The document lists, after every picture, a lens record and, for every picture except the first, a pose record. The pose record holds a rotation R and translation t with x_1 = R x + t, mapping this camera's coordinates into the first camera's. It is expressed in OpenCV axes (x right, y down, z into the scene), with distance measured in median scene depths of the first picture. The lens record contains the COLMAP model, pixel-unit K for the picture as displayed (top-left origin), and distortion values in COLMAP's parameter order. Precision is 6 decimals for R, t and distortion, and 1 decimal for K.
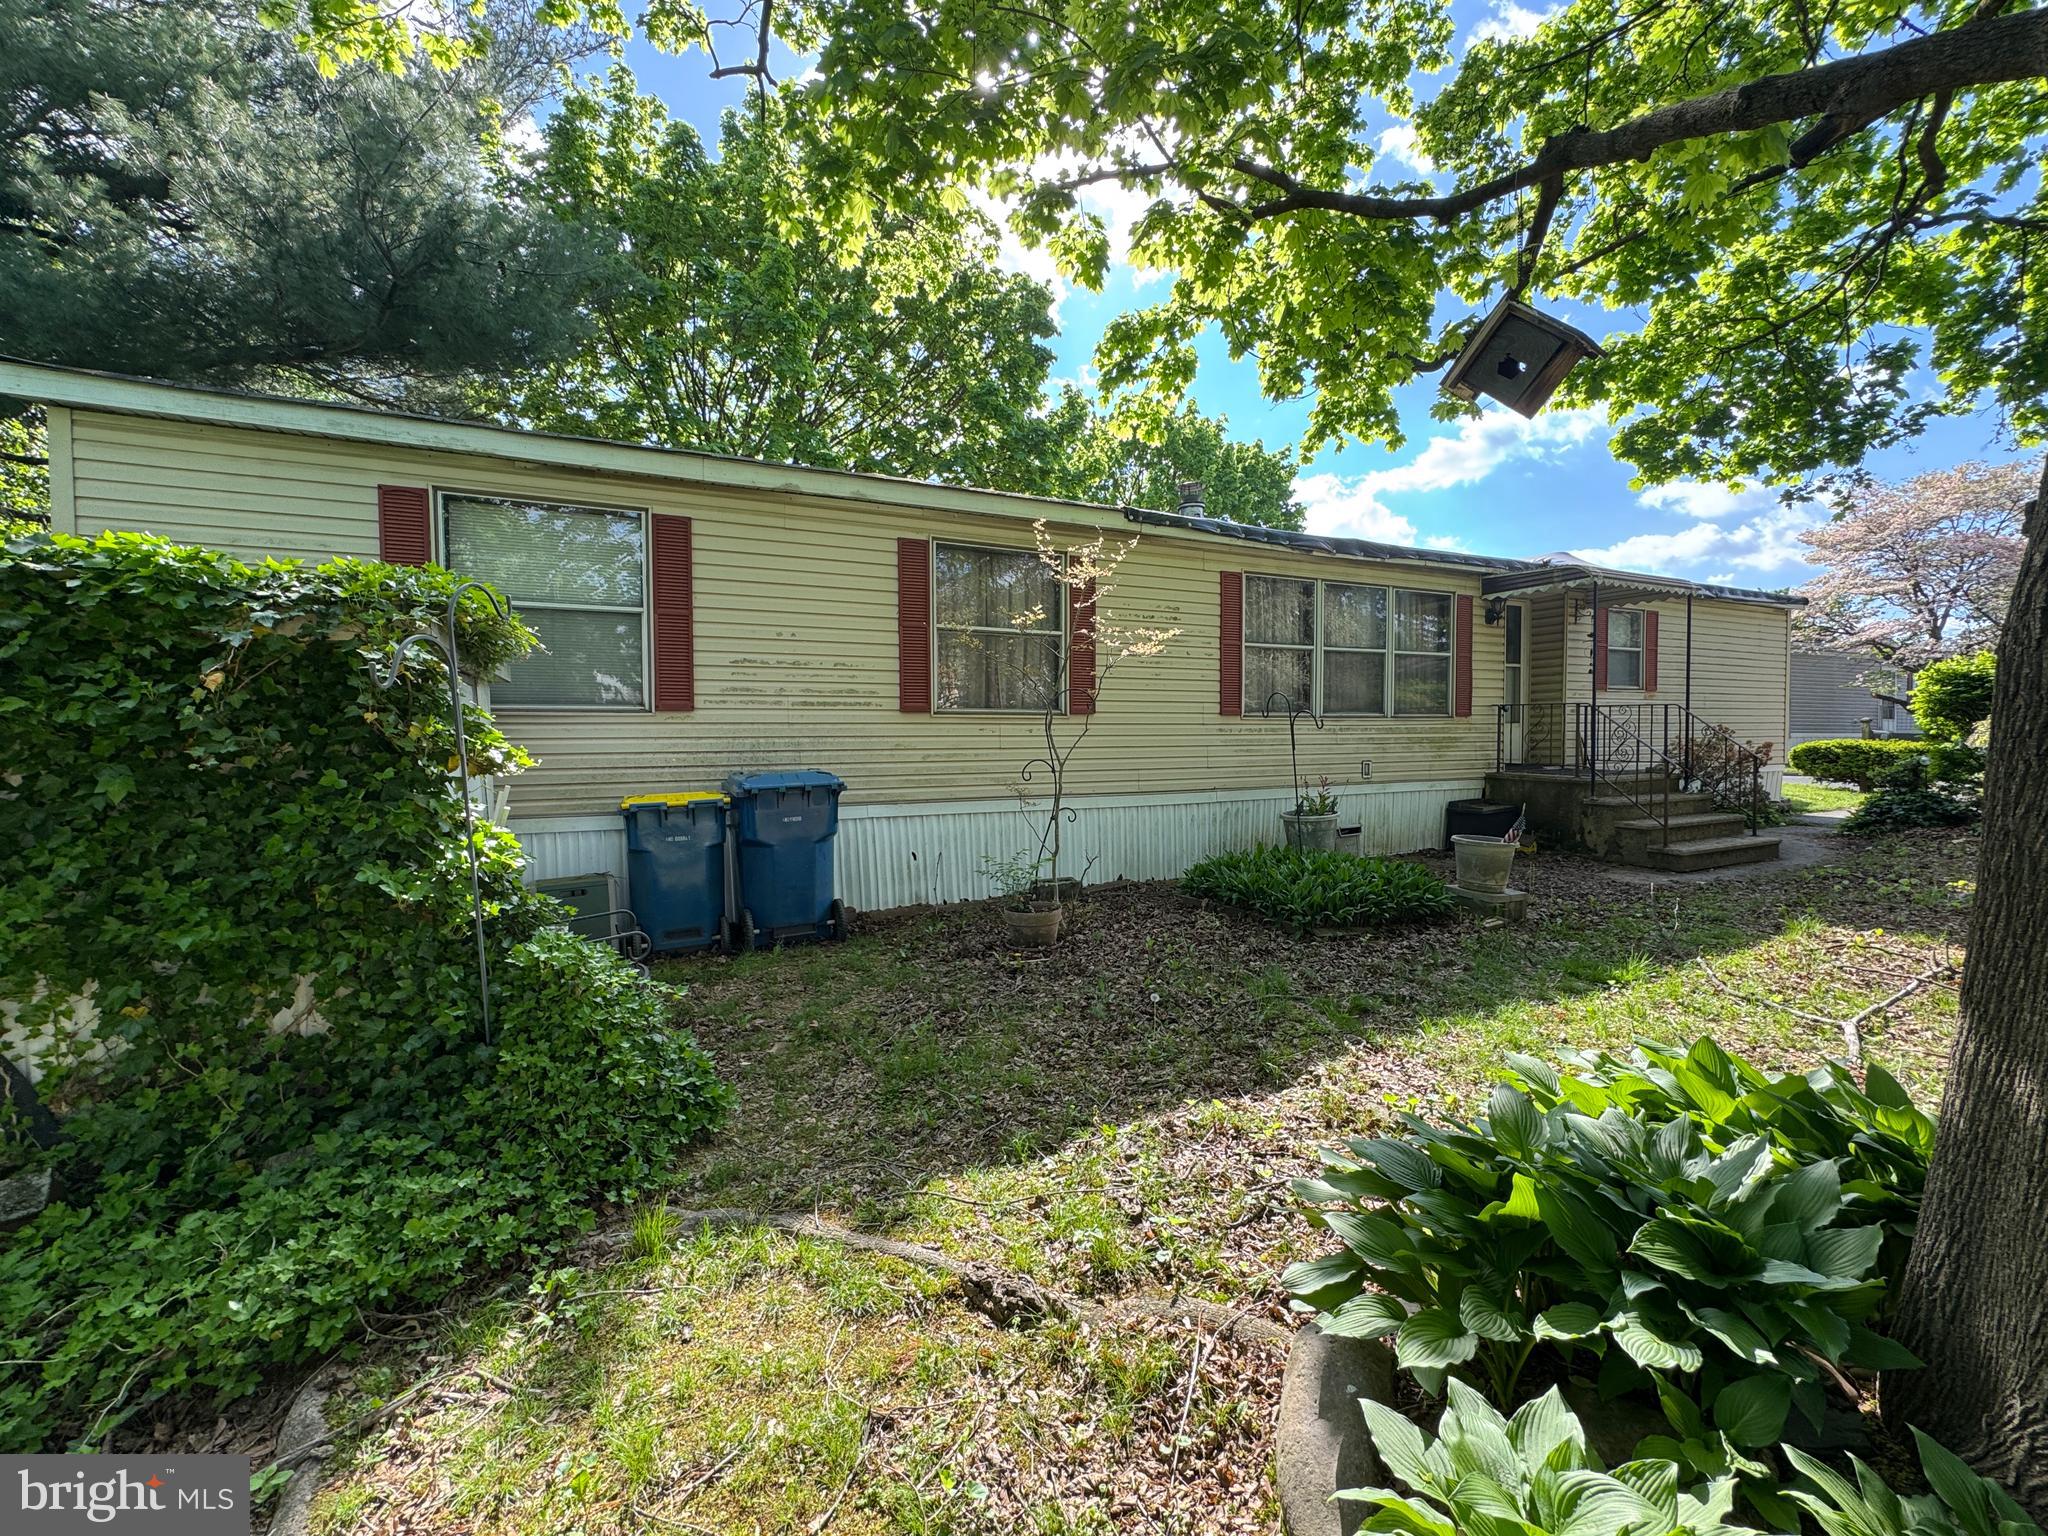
lens RADIAL K [[830.6, 0, 1024.8], [0, 830.6, 759.0], [0, 0, 1]] dist [-0.000177, 0.001301]
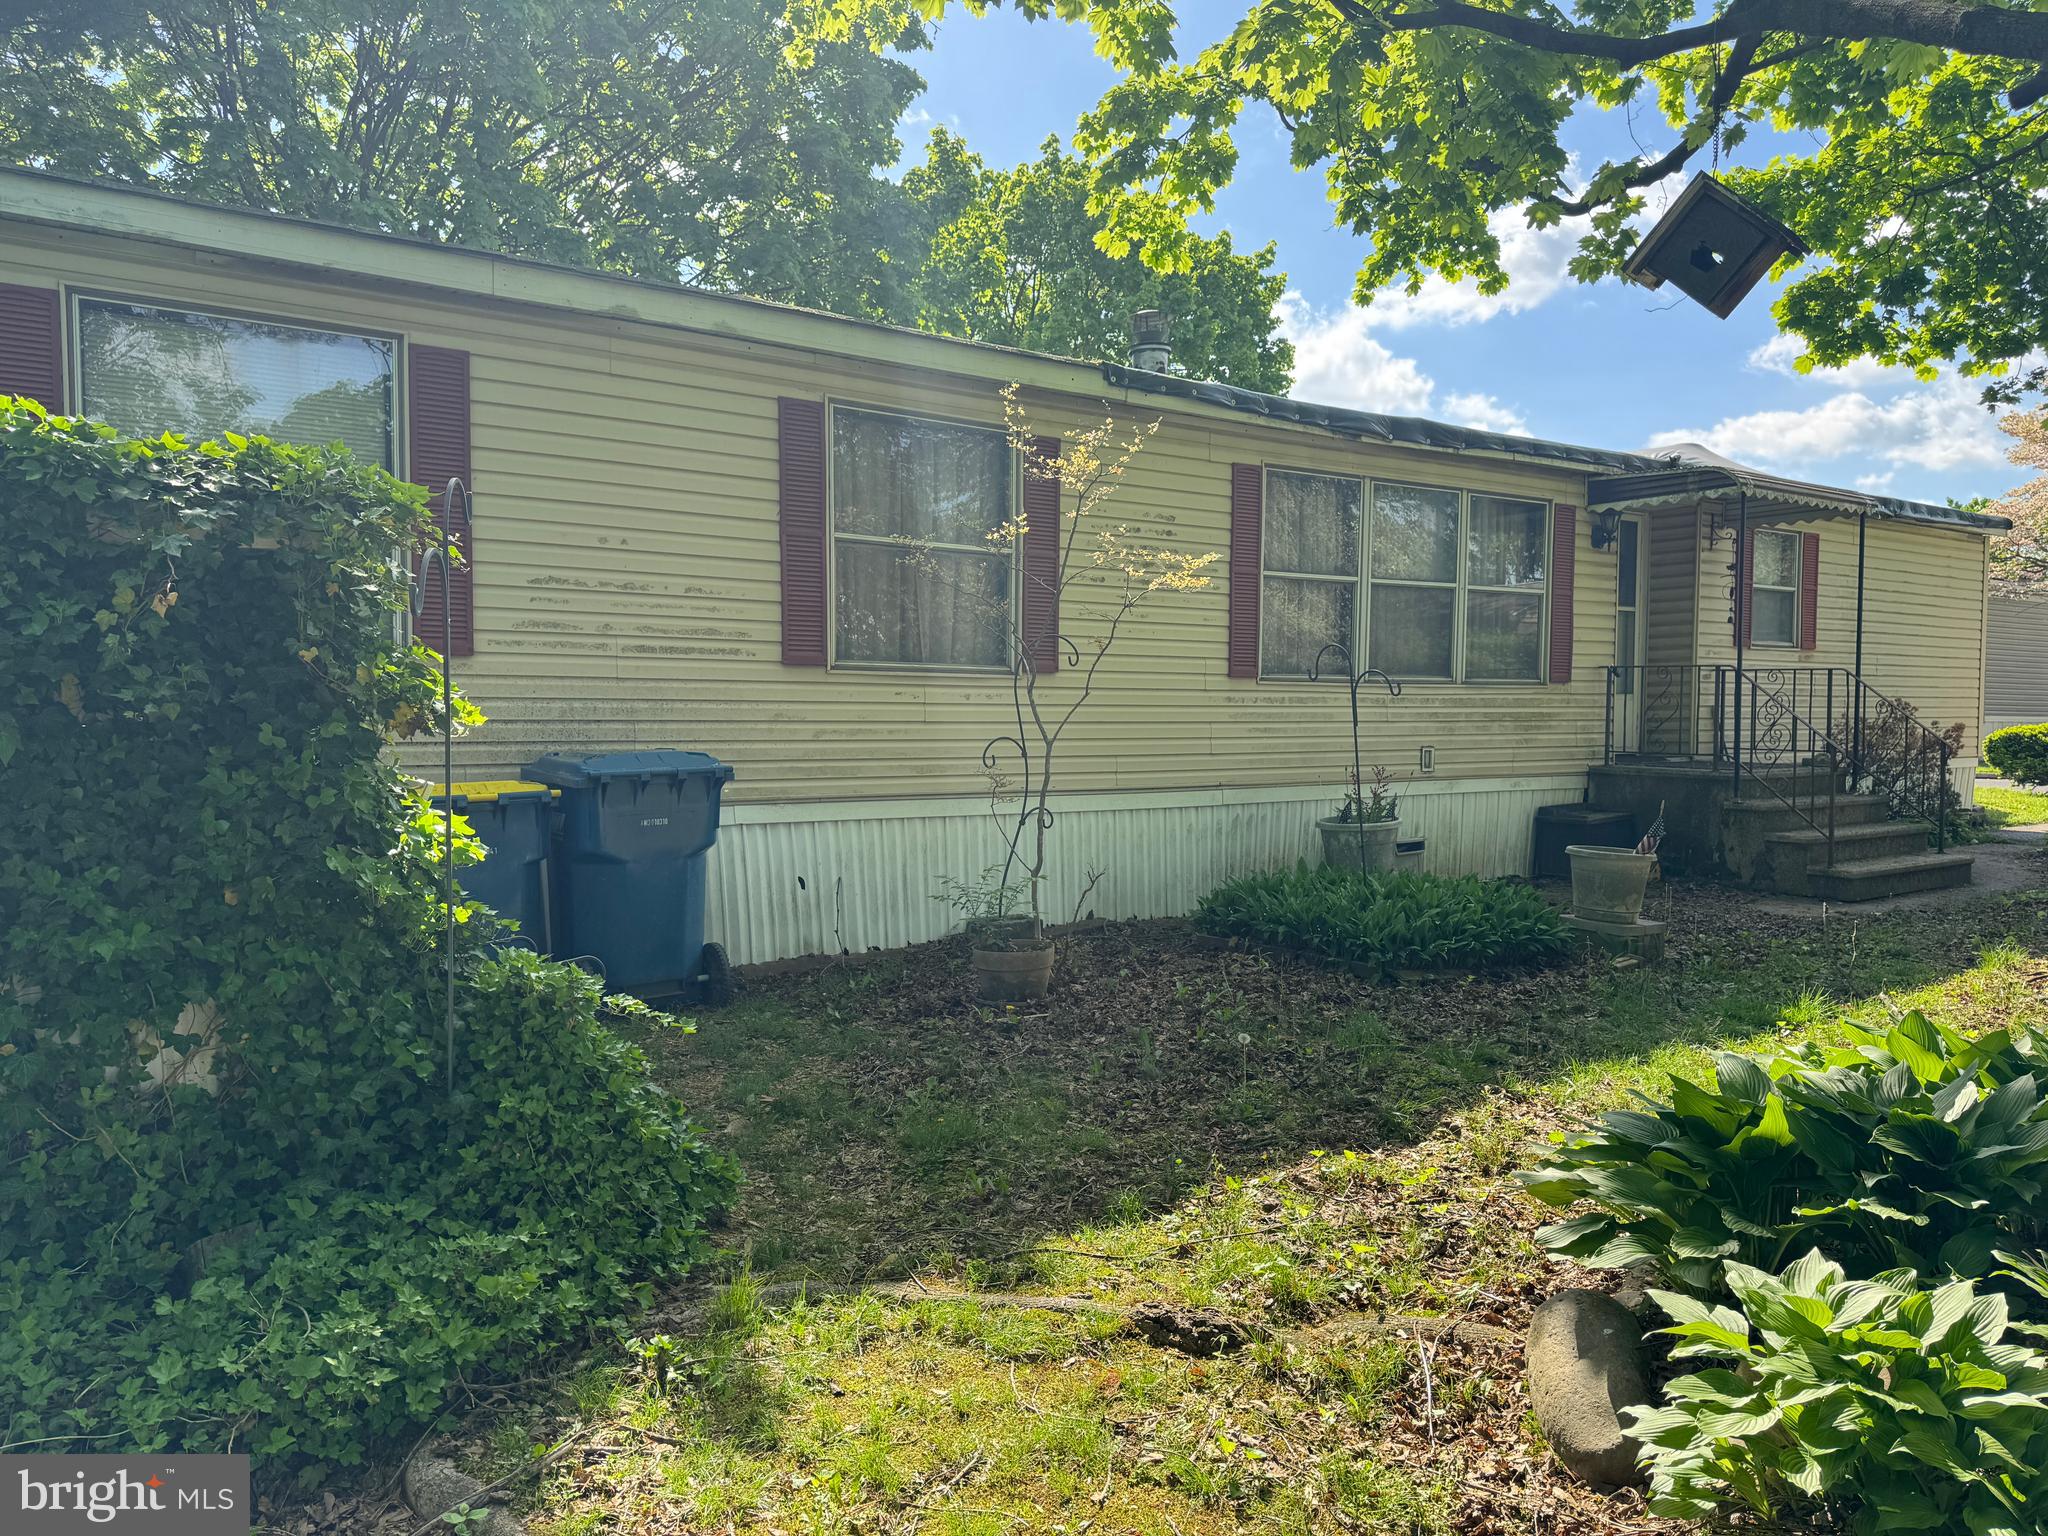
lens RADIAL K [[1435.2, 0, 1018.3], [0, 1435.2, 773.4], [0, 0, 1]] dist [0.059494, -0.061139]
pose [[0.987293, 0.002320, 0.158896, -0.169638], [-0.004385, 0.999910, 0.012646, 0.017122], [-0.158852, -0.013182, 0.987214, -0.176490]]
